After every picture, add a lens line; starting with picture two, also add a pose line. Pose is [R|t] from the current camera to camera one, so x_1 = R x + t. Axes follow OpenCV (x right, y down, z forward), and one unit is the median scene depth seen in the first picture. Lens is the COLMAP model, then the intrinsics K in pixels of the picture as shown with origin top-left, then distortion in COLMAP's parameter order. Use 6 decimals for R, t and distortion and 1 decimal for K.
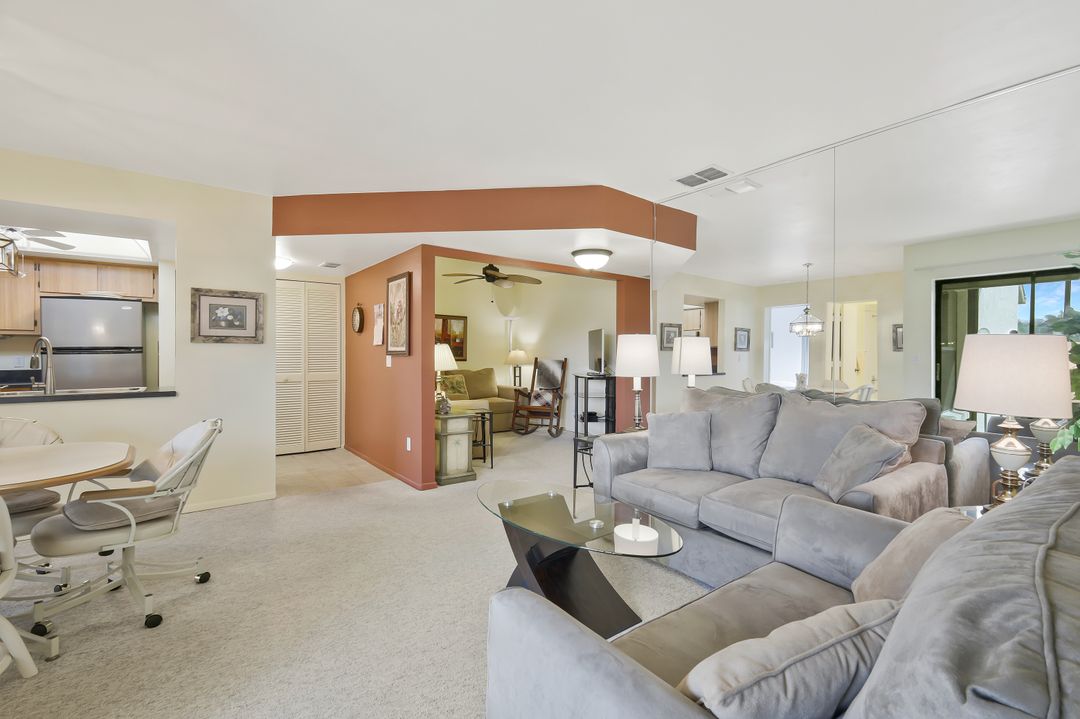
lens RADIAL K [[480.5, 0, 539.0], [0, 480.5, 353.8], [0, 0, 1]] dist [0.005002, 0.000418]
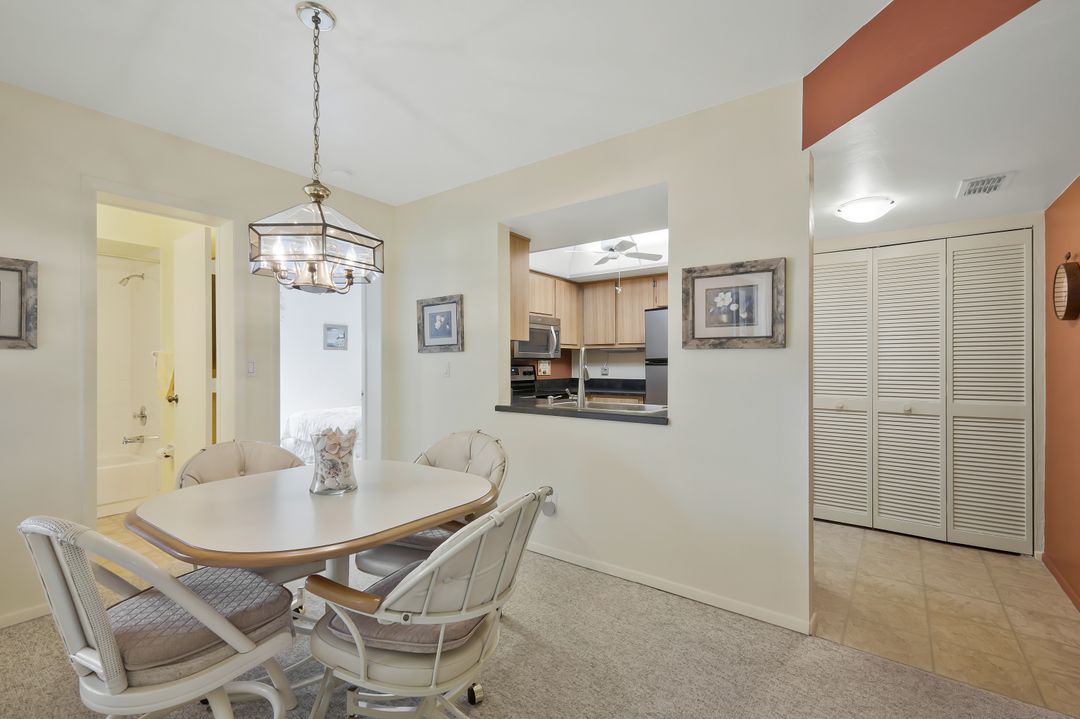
lens RADIAL K [[480.5, 0, 542.0], [0, 480.5, 362.9], [0, 0, 1]] dist [0.005002, 0.000418]
pose [[0.277658, -0.003240, -0.960674, -0.116356], [-0.002831, 0.999987, -0.004190, -0.000320], [0.960676, 0.003883, 0.277646, 0.591357]]
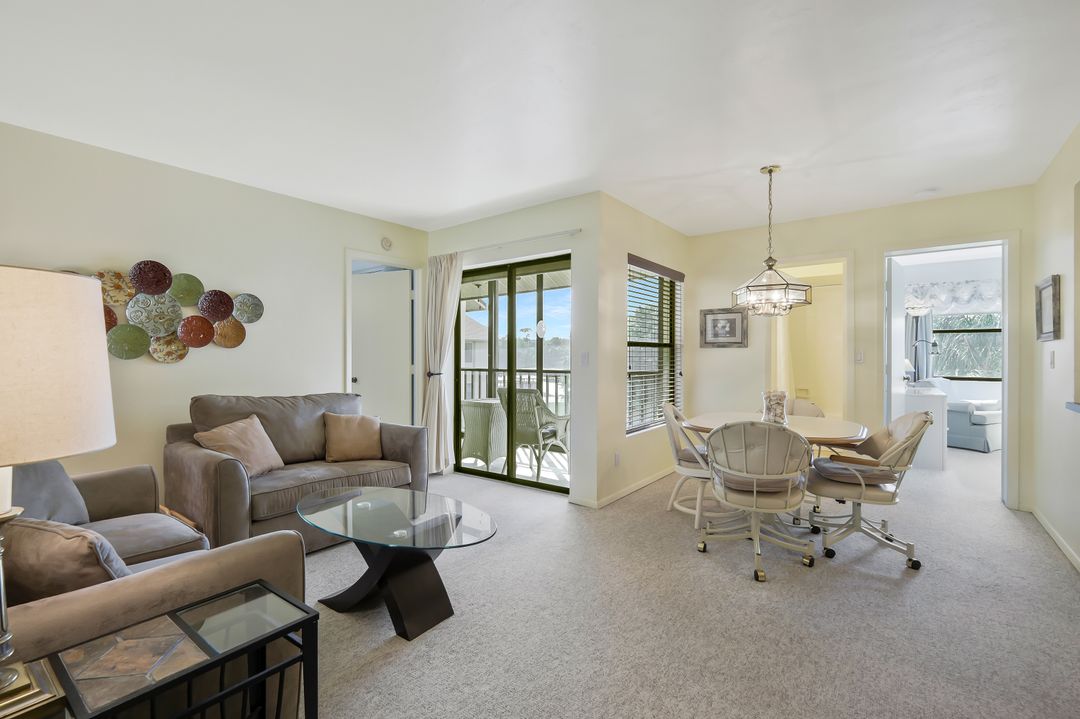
lens RADIAL K [[483.3, 0, 536.7], [0, 483.3, 361.6], [0, 0, 1]] dist [0.013639, -0.004593]
pose [[-0.964901, 0.004406, -0.262576, 0.016415], [-0.000067, 0.999855, 0.017022, -0.003450], [0.262613, 0.016442, -0.964761, 1.257005]]
